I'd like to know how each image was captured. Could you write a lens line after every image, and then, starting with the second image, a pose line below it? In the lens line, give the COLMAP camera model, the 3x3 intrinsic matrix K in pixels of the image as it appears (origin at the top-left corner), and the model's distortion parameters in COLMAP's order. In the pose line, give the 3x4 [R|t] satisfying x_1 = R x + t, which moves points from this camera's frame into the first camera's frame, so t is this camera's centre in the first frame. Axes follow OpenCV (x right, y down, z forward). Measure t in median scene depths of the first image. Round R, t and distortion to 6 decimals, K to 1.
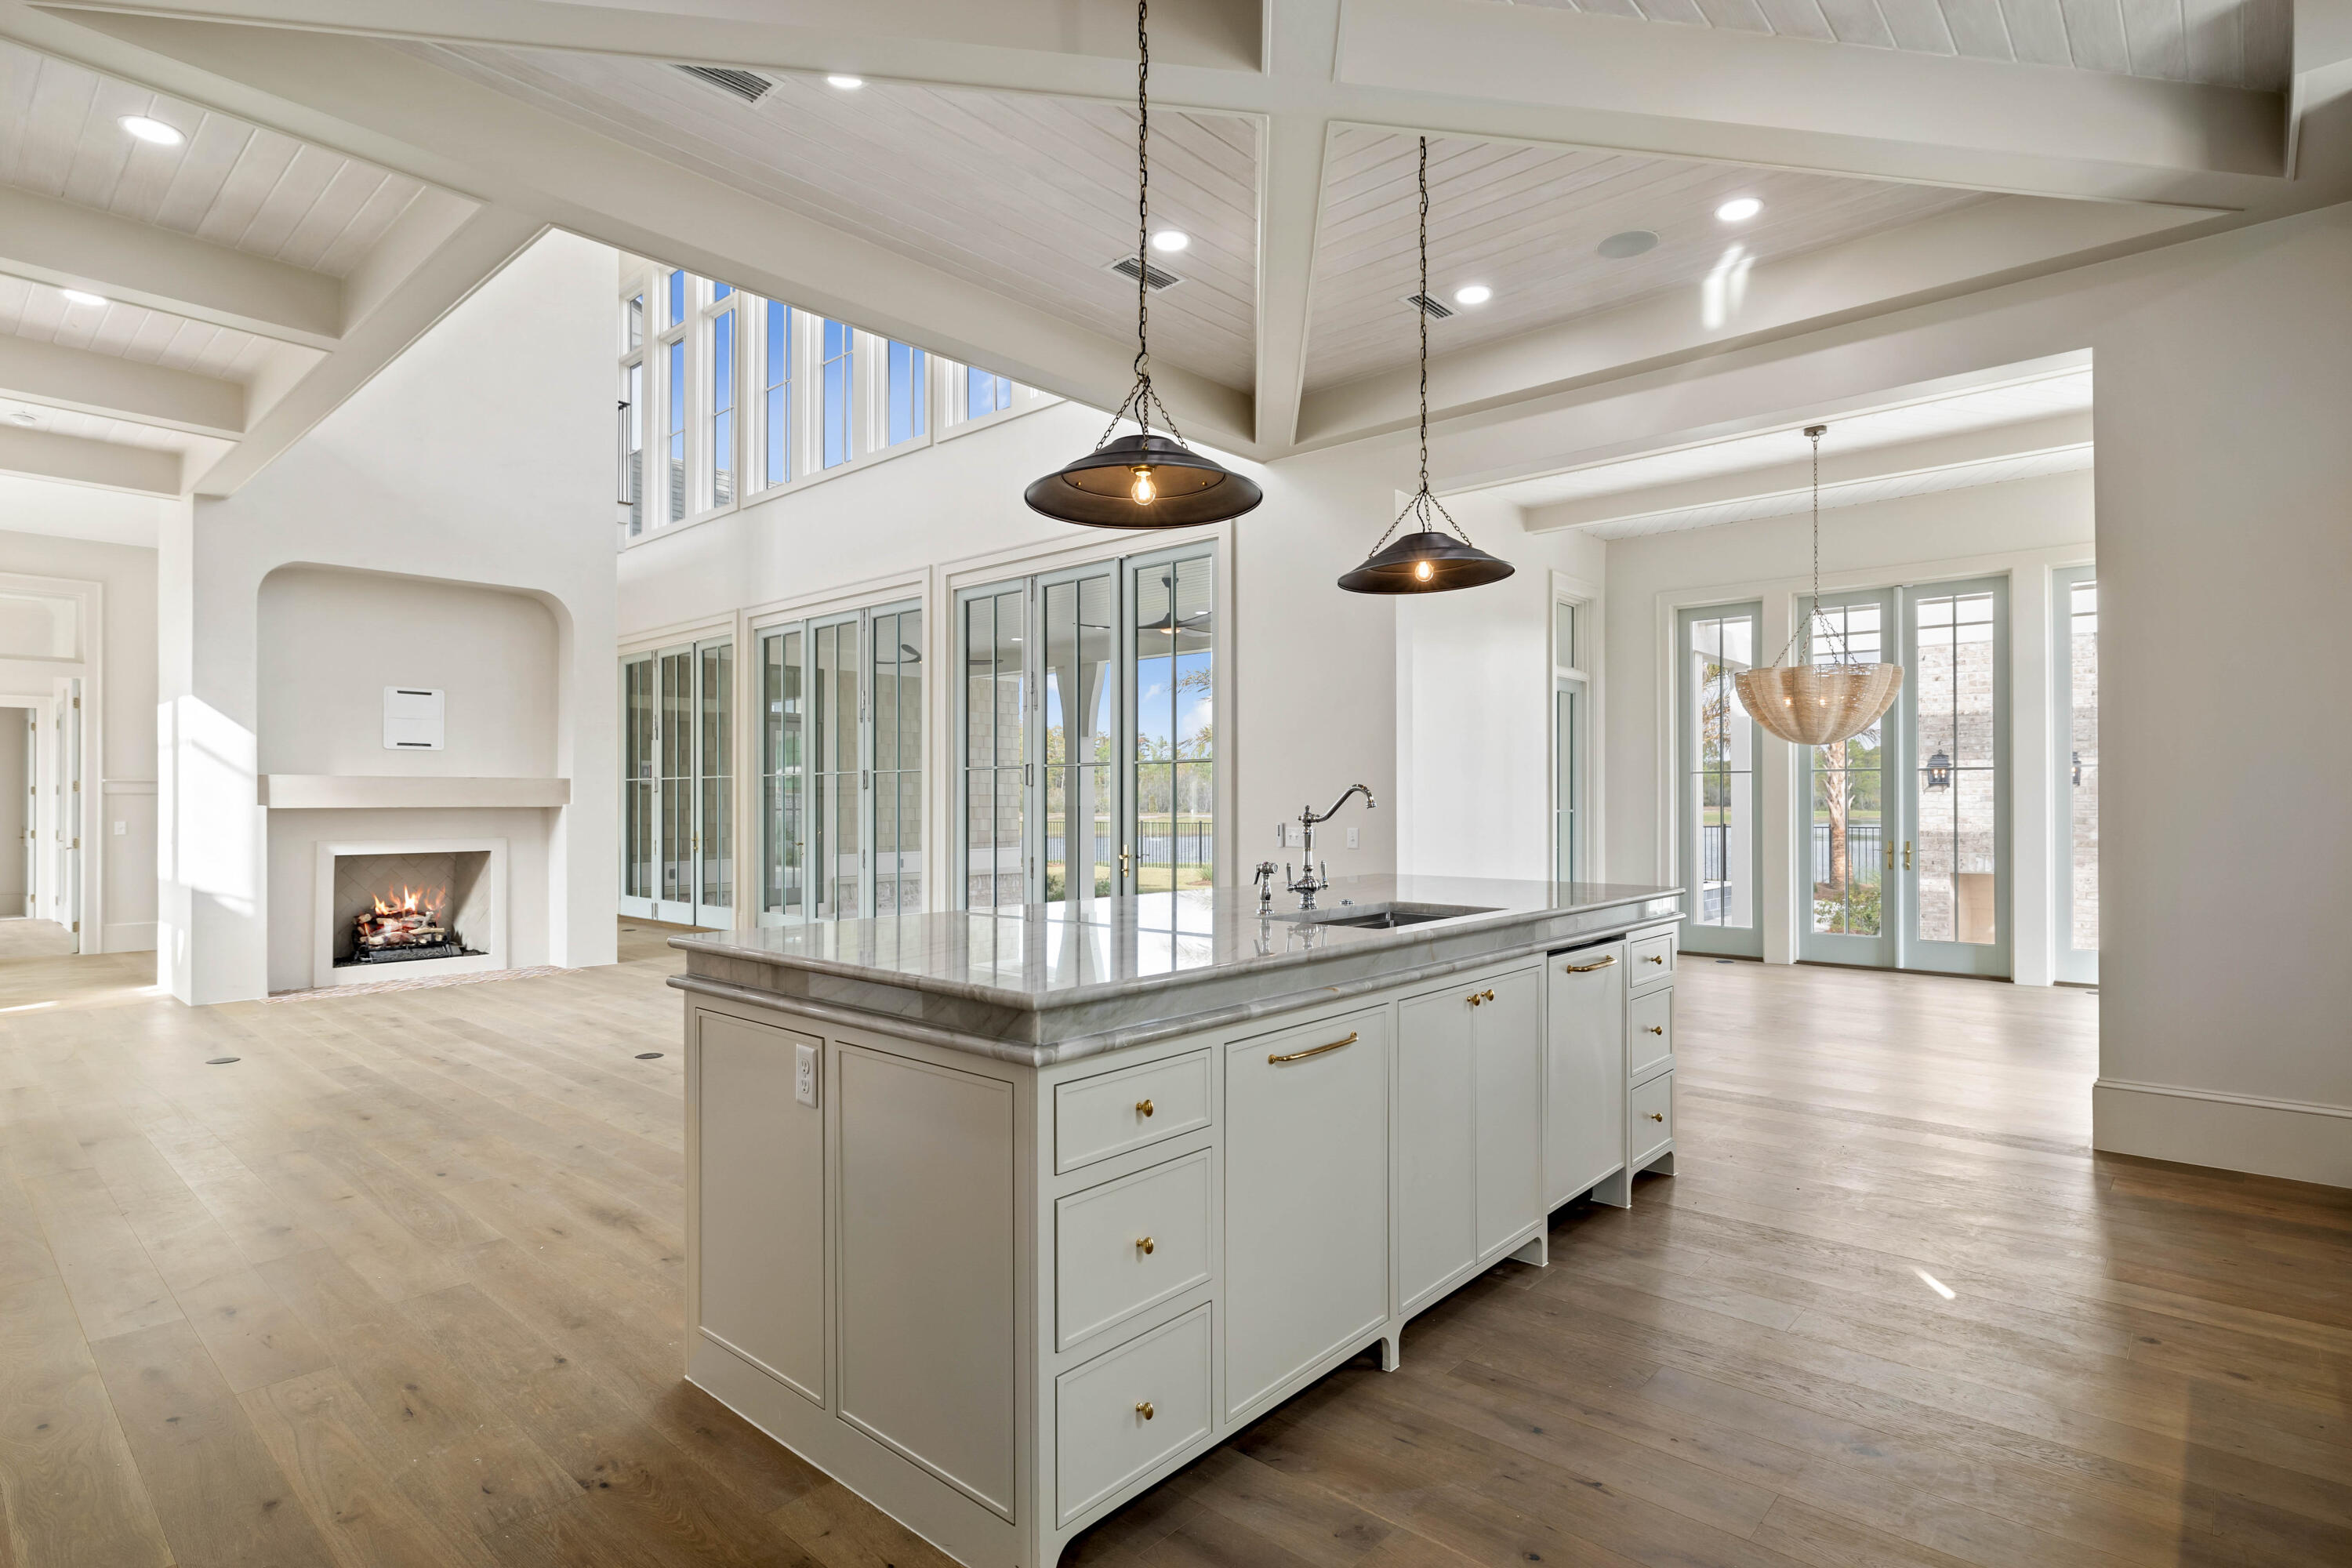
lens RADIAL K [[1184.7, 0, 1172.5], [0, 1184.7, 795.1], [0, 0, 1]] dist [0.000014, 0.000902]
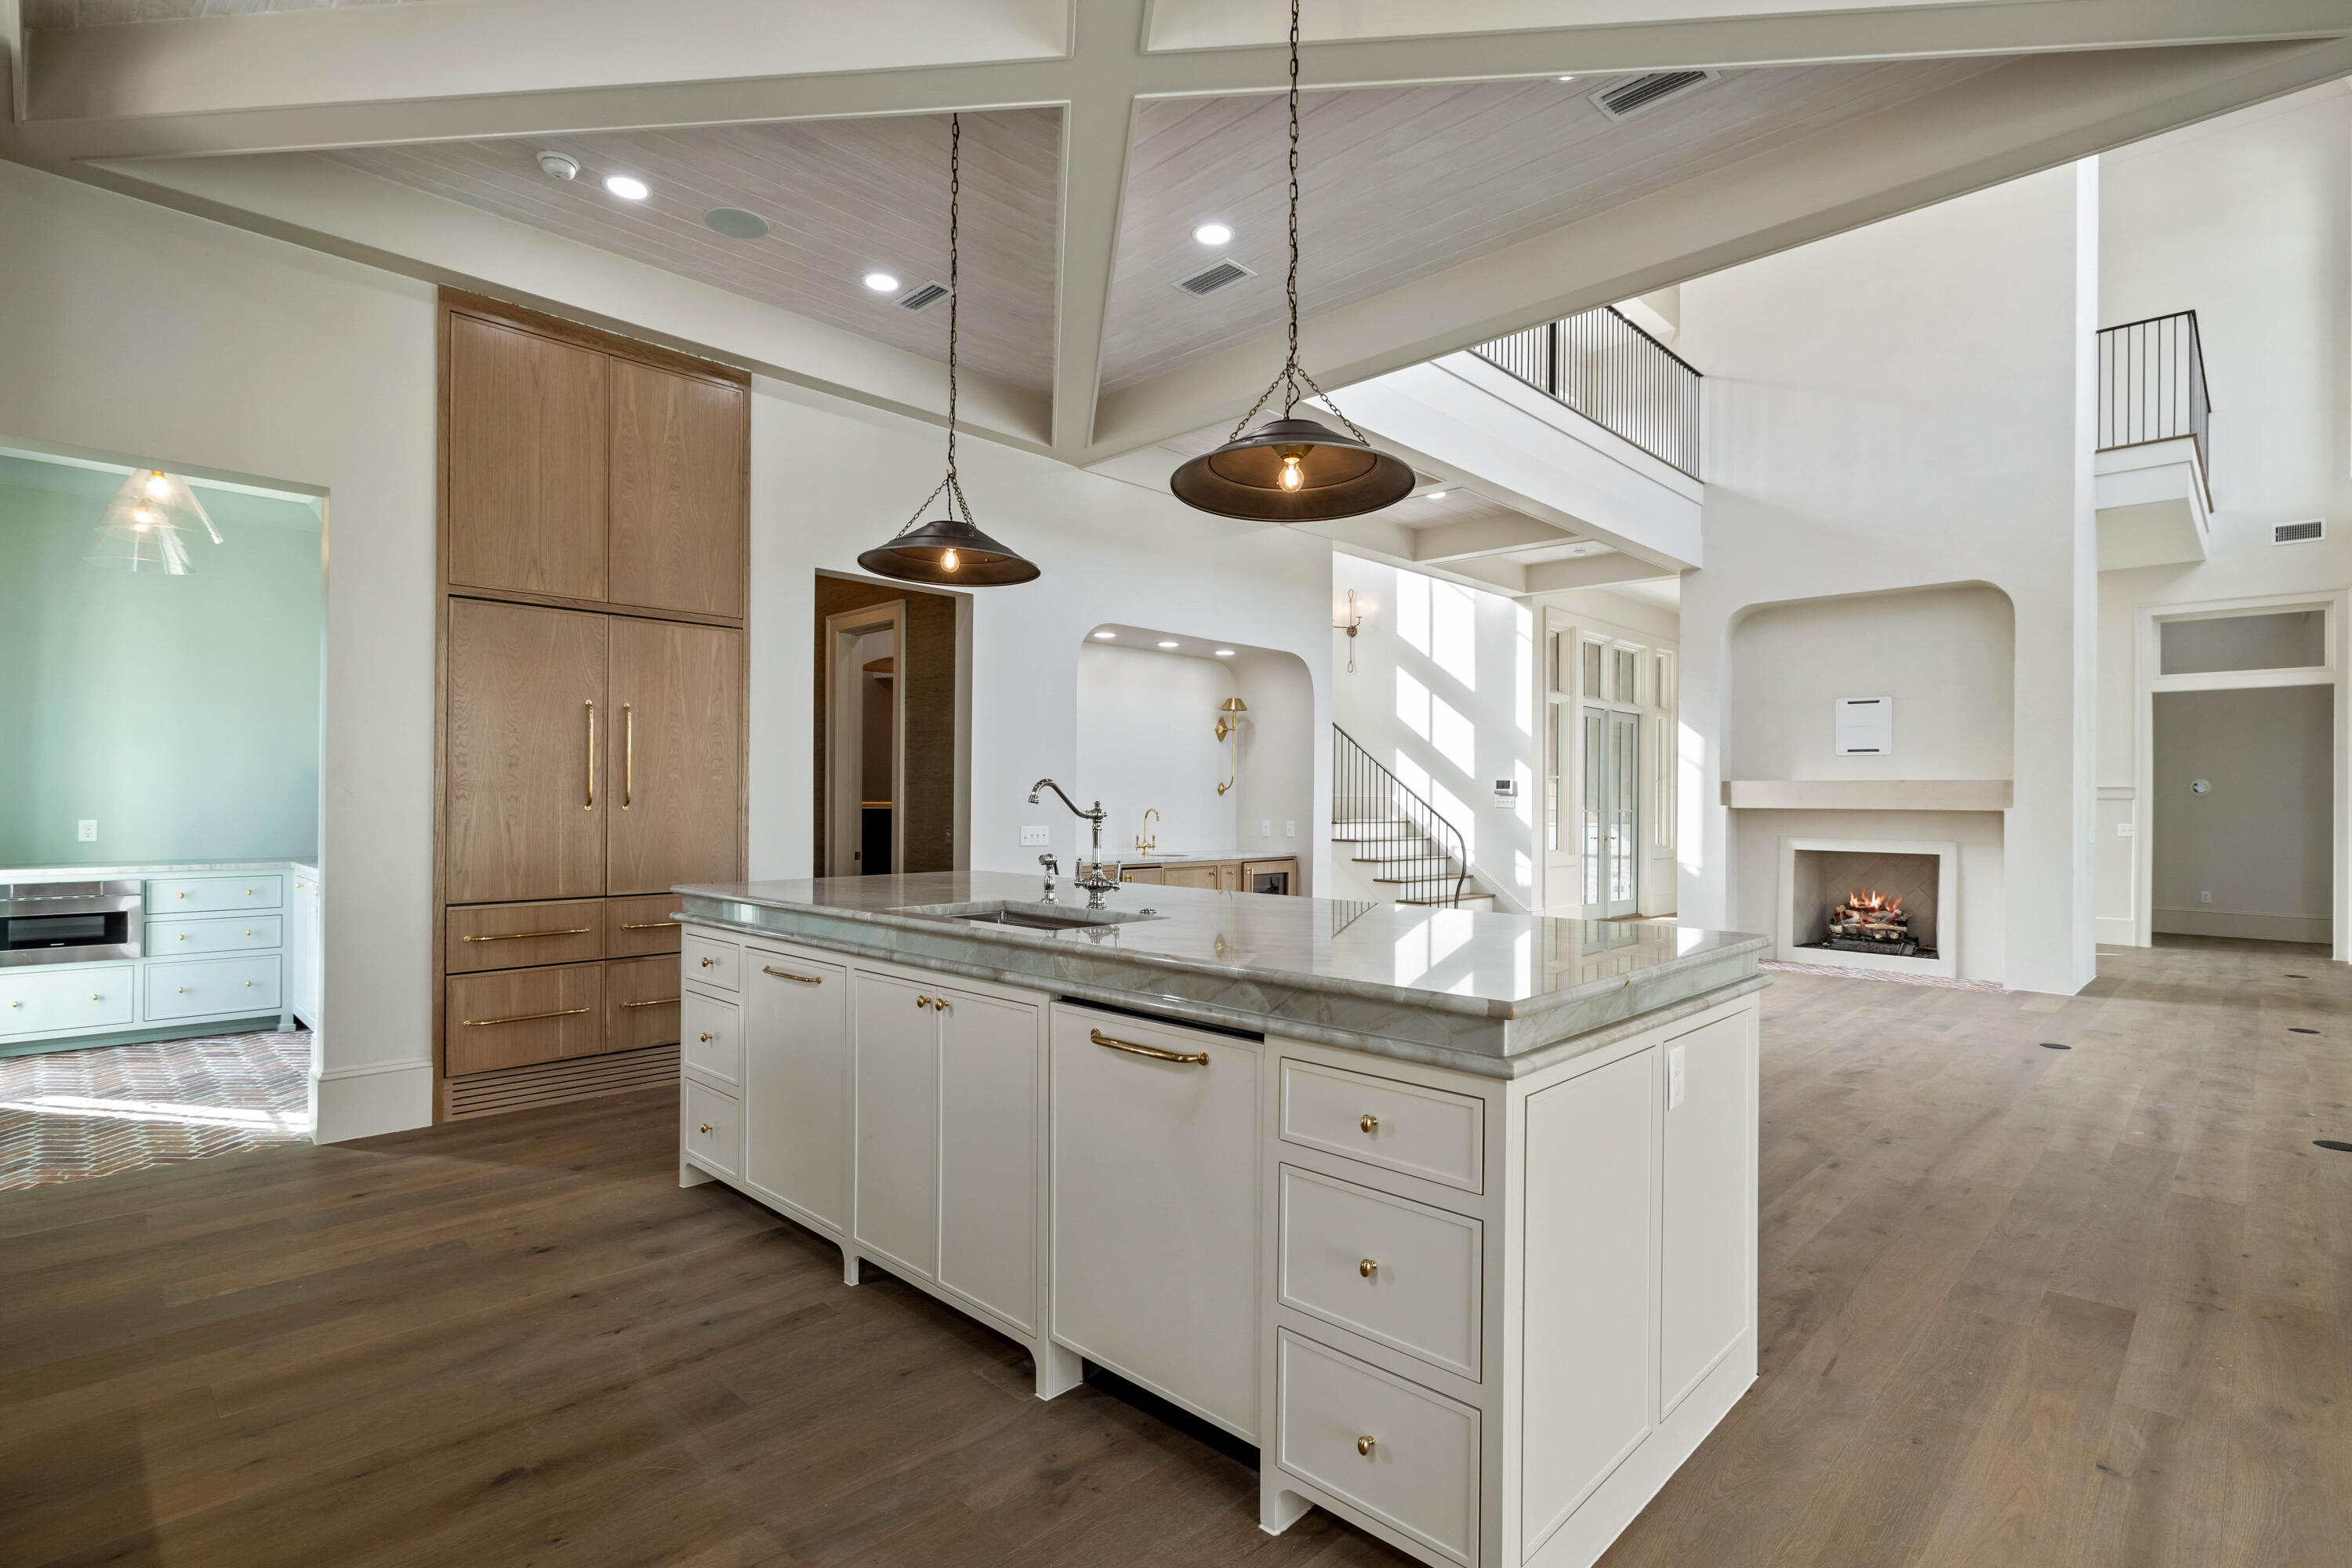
lens RADIAL K [[1124.5, 0, 1184.8], [0, 1124.5, 796.9], [0, 0, 1]] dist [0.003481, 0.000857]
pose [[-0.036754, -0.001671, -0.999323, 0.393559], [-0.002865, 0.999995, -0.001566, 0.002488], [0.999320, 0.002806, -0.036758, 0.421127]]
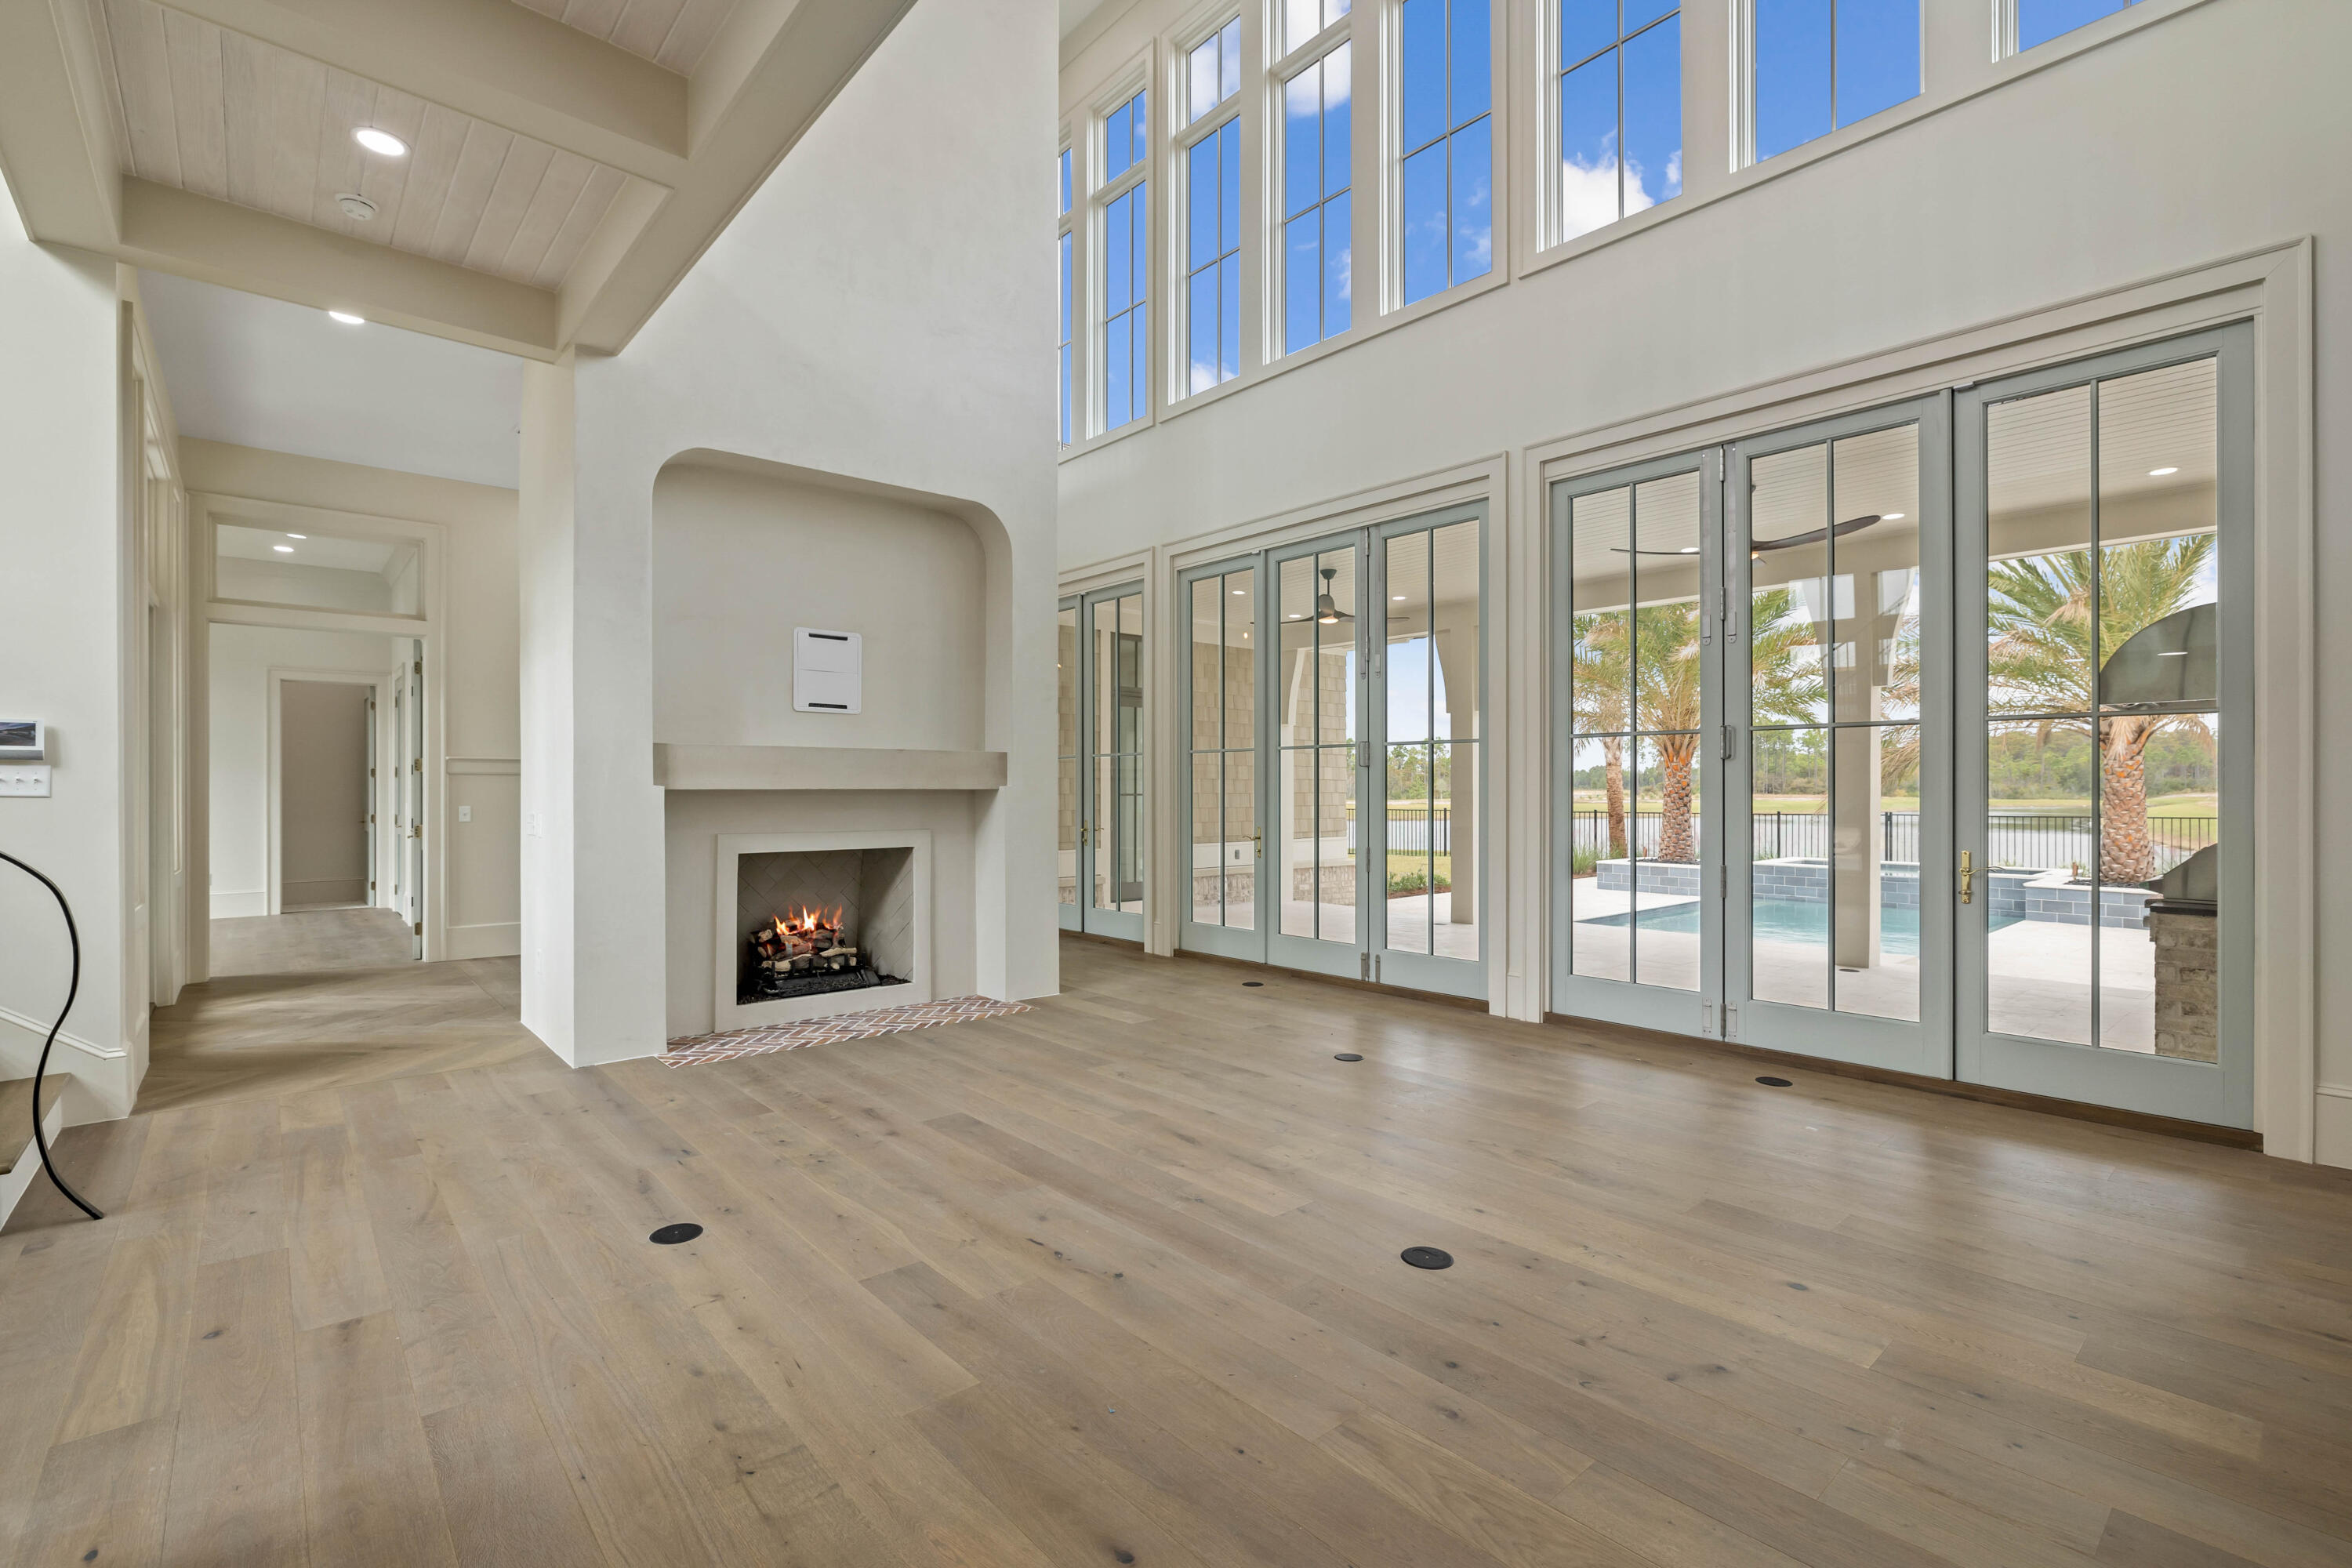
lens RADIAL K [[1071.9, 0, 1180.2], [0, 1071.9, 792.4], [0, 0, 1]] dist [-0.001607, 0.000437]
pose [[0.992773, 0.002980, -0.119972, -0.332946], [-0.002141, 0.999972, 0.007122, 0.006746], [0.119990, -0.006813, 0.992752, 0.347687]]
